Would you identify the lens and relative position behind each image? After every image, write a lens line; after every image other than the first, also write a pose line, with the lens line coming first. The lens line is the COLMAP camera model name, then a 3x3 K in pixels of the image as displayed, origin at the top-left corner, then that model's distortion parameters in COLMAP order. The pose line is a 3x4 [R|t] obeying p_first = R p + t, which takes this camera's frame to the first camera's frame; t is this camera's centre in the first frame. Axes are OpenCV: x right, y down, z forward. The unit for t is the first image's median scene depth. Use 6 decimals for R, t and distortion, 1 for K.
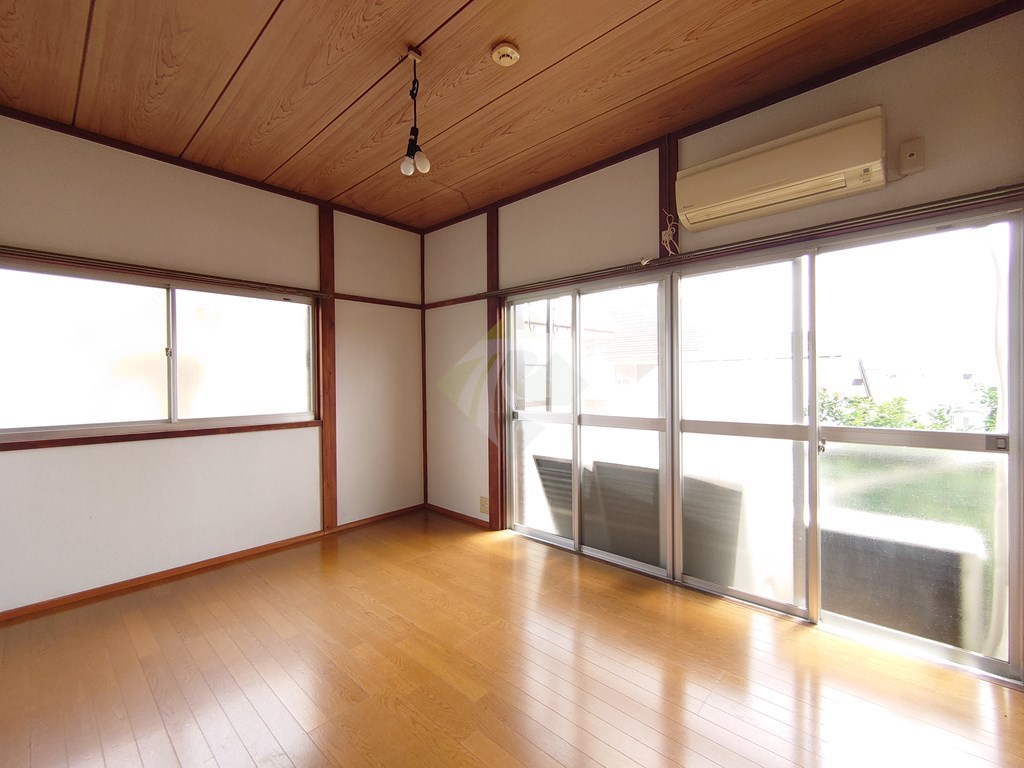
lens RADIAL K [[440.6, 0, 513.0], [0, 440.6, 381.5], [0, 0, 1]] dist [0.000535, -0.000735]
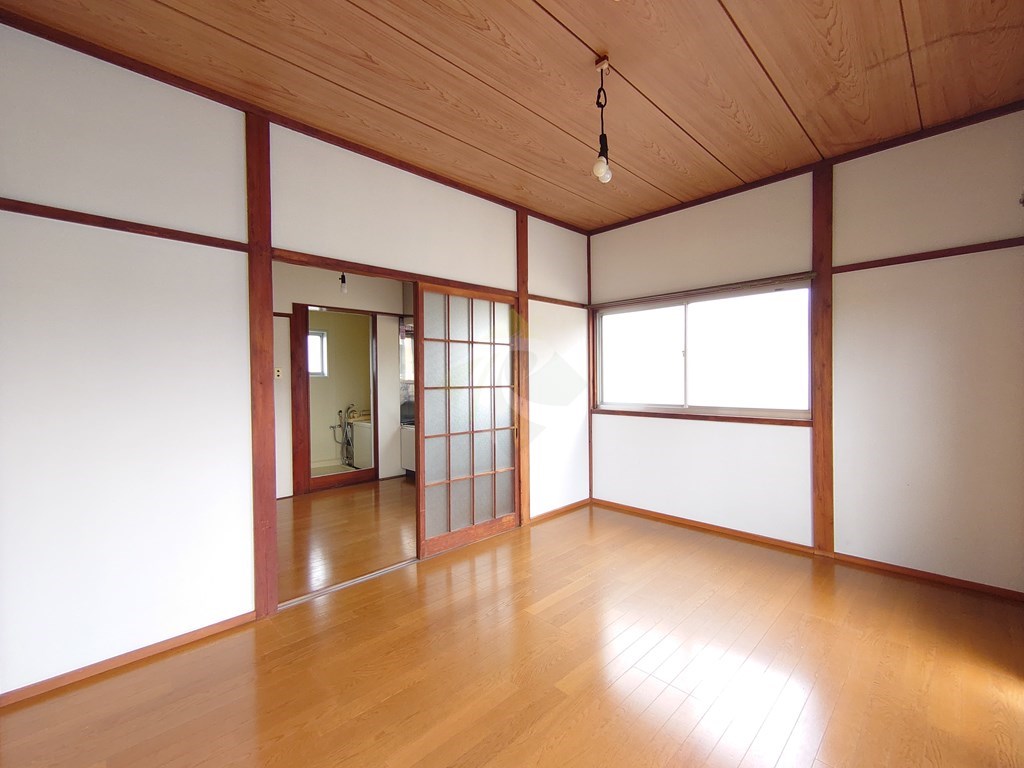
lens RADIAL K [[440.6, 0, 512.4], [0, 440.6, 381.6], [0, 0, 1]] dist [0.000535, -0.000735]
pose [[-0.054284, 0.011936, -0.998454, 0.453742], [0.003664, 0.999924, 0.011755, -0.000110], [0.998519, -0.003020, -0.054324, 0.456359]]
